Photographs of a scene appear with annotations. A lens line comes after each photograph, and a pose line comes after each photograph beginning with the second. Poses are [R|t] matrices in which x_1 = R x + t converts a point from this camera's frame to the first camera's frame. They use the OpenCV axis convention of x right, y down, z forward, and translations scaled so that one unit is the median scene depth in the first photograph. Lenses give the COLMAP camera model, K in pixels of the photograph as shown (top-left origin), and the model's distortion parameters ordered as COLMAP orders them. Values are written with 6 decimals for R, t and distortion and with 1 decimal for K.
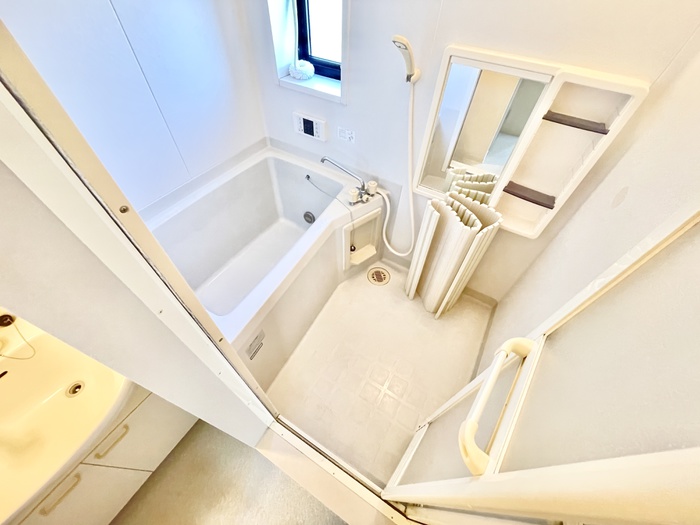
lens RADIAL K [[282.0, 0, 352.2], [0, 282.0, 262.1], [0, 0, 1]] dist [-0.000287, -0.000860]
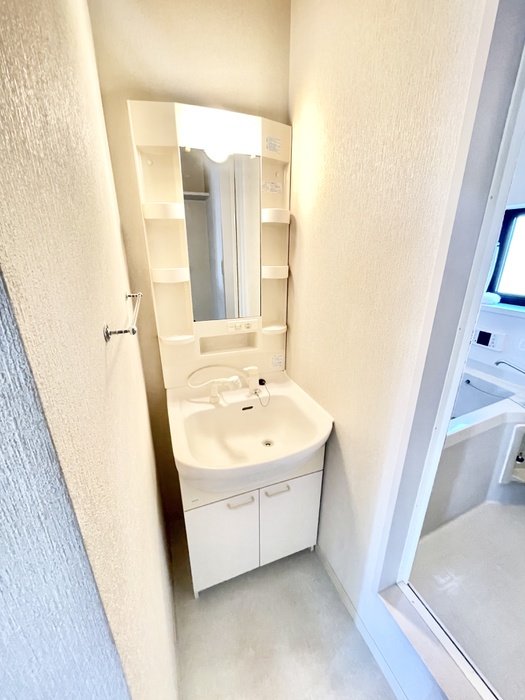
lens RADIAL K [[282.0, 0, 262.5], [0, 282.0, 350.0], [0, 0, 1]] dist [-0.000287, -0.000860]
pose [[0.783612, 0.162030, -0.599749, -0.171662], [-0.457276, 0.803922, -0.380272, 0.421617], [0.420536, 0.572237, 0.704056, -0.162802]]
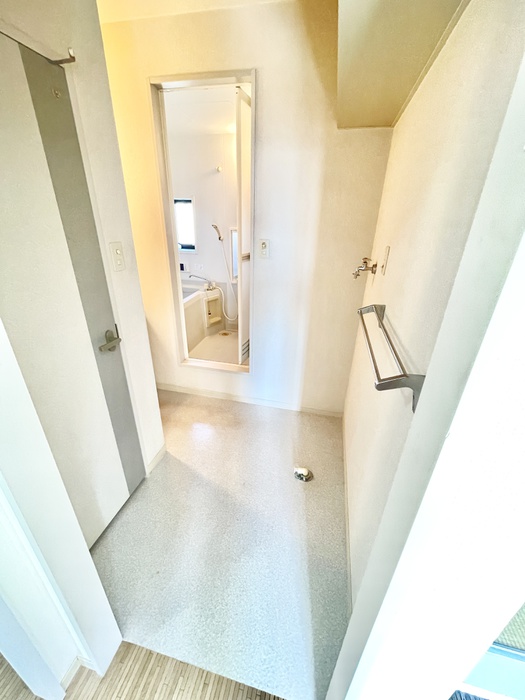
lens RADIAL K [[282.0, 0, 262.5], [0, 282.0, 350.0], [0, 0, 1]] dist [-0.000287, -0.000860]
pose [[0.952759, -0.142412, 0.268272, -0.252617], [0.243178, 0.886869, -0.392845, 1.257331], [-0.181976, 0.439524, 0.879604, -0.907511]]
